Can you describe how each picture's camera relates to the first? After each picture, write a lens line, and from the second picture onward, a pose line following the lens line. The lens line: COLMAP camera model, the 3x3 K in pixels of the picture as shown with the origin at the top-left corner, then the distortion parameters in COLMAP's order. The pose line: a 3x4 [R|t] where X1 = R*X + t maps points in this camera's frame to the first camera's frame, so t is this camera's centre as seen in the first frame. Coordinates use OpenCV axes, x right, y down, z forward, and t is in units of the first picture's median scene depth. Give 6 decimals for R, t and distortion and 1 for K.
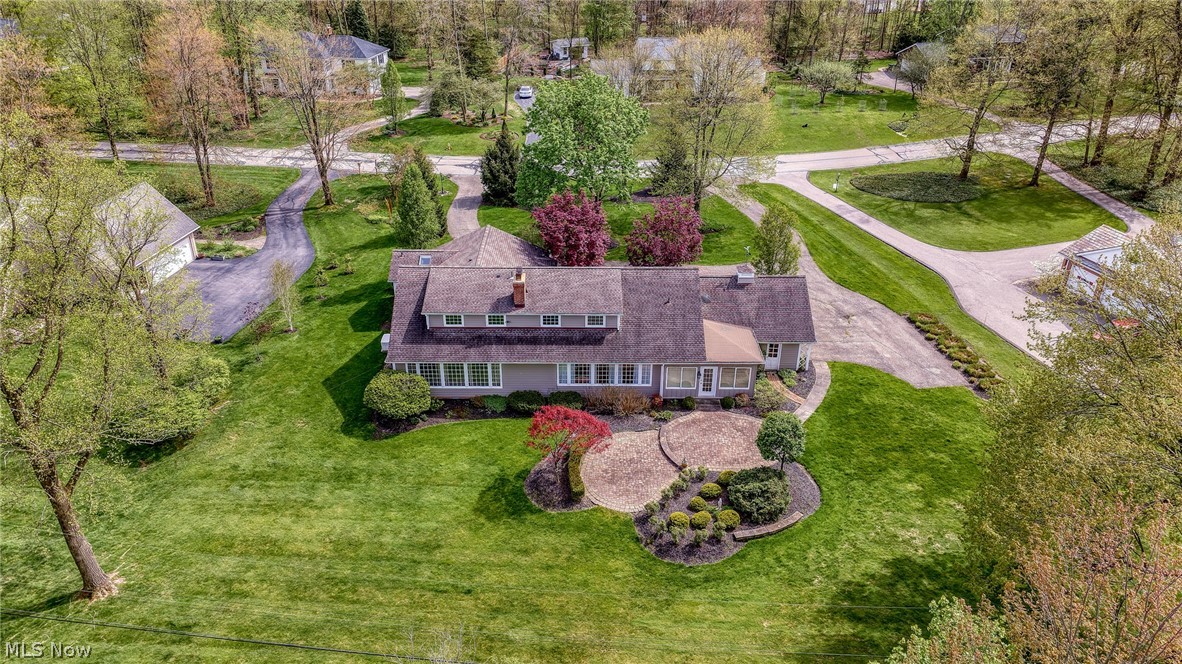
lens RADIAL K [[811.3, 0, 591.0], [0, 811.3, 332.0], [0, 0, 1]] dist [0.003607, 0.000348]
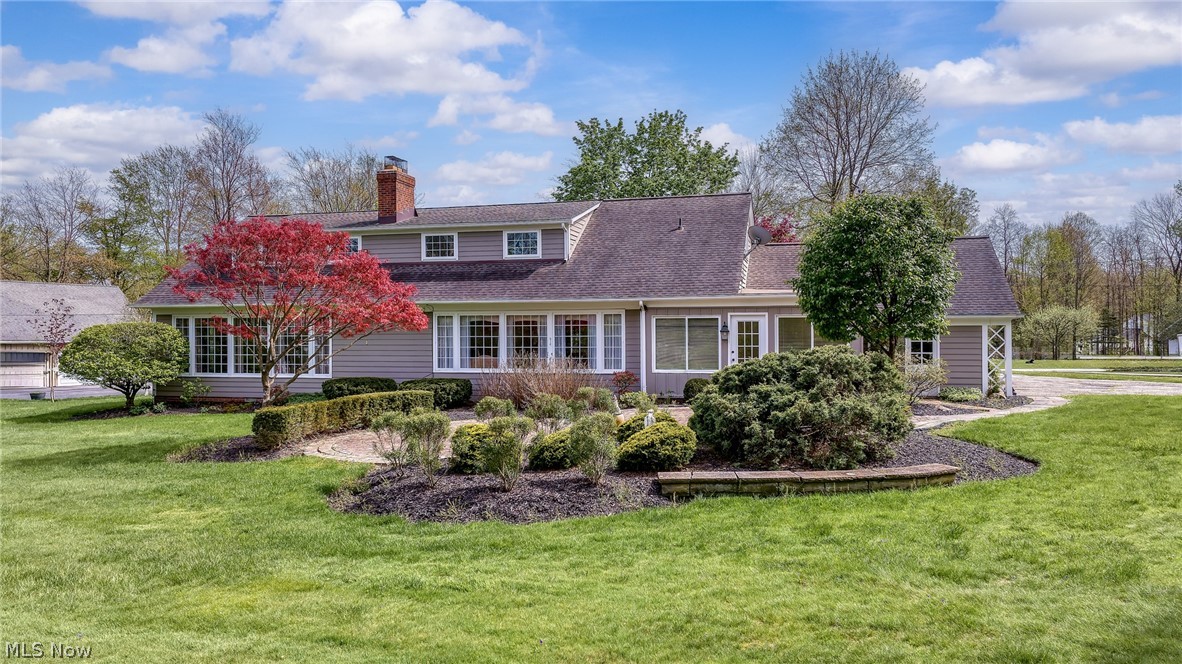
lens RADIAL K [[811.3, 0, 591.0], [0, 811.3, 332.0], [0, 0, 1]] dist [0.003607, 0.000348]
pose [[0.967496, -0.006333, -0.252808, 0.171206], [-0.107170, 0.895211, -0.432565, 0.244341], [0.229056, 0.445598, 0.865434, 0.600639]]
